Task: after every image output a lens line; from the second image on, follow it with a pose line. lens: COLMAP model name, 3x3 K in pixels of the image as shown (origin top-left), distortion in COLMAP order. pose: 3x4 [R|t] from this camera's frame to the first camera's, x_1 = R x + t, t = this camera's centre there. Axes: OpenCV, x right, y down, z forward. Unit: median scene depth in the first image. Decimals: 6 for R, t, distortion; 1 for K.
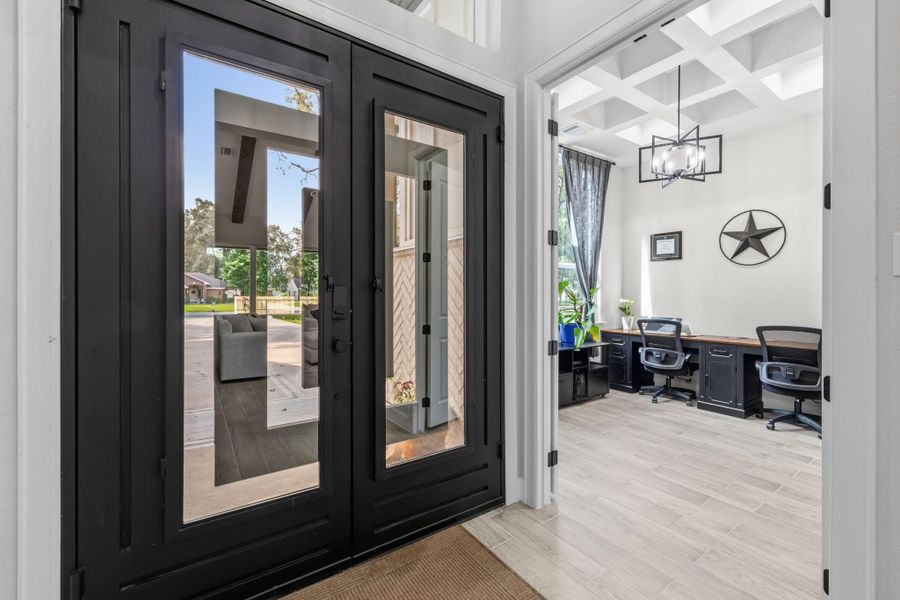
lens RADIAL K [[385.5, 0, 451.6], [0, 385.5, 292.1], [0, 0, 1]] dist [0.004221, 0.000340]
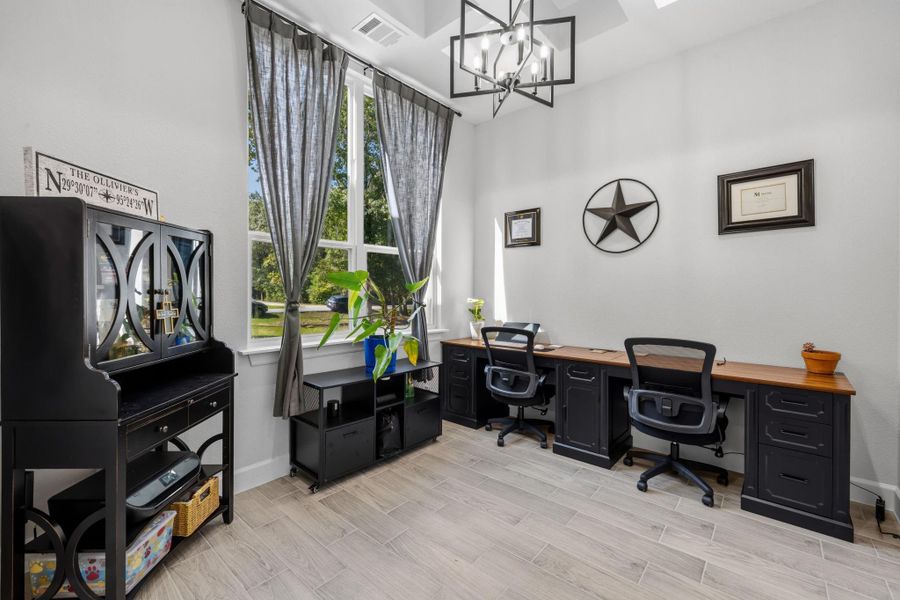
lens RADIAL K [[385.5, 0, 451.6], [0, 385.5, 292.1], [0, 0, 1]] dist [0.004221, 0.000340]
pose [[0.969909, -0.000967, 0.243467, 0.273005], [-0.000346, 0.999986, 0.005350, 0.002530], [-0.243469, -0.005274, 0.969894, 0.346889]]
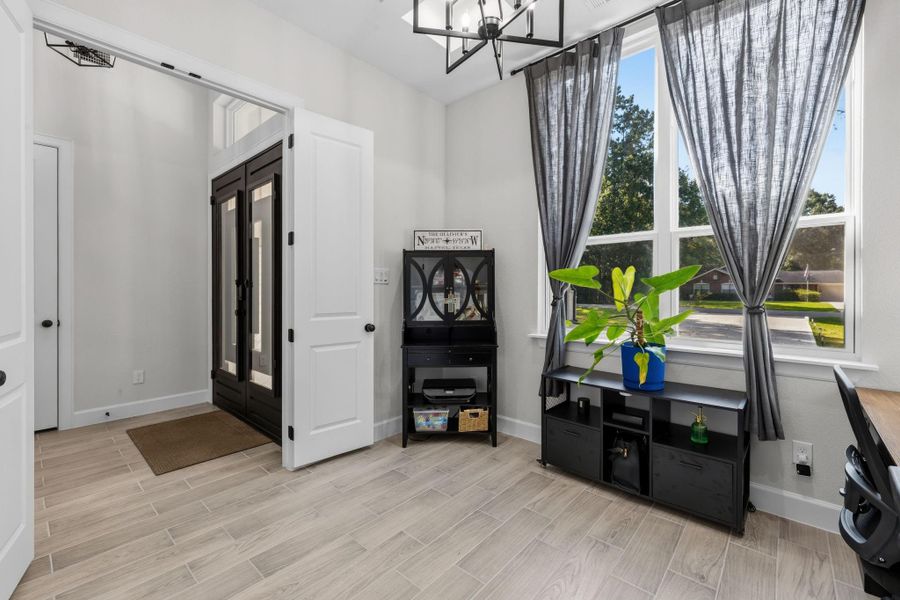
lens RADIAL K [[385.5, 0, 451.6], [0, 385.5, 292.1], [0, 0, 1]] dist [0.004221, 0.000340]
pose [[0.219679, 0.002699, -0.975568, 0.781452], [0.000628, 0.999996, 0.002908, 0.008566], [0.975572, -0.001251, 0.219677, 0.644829]]
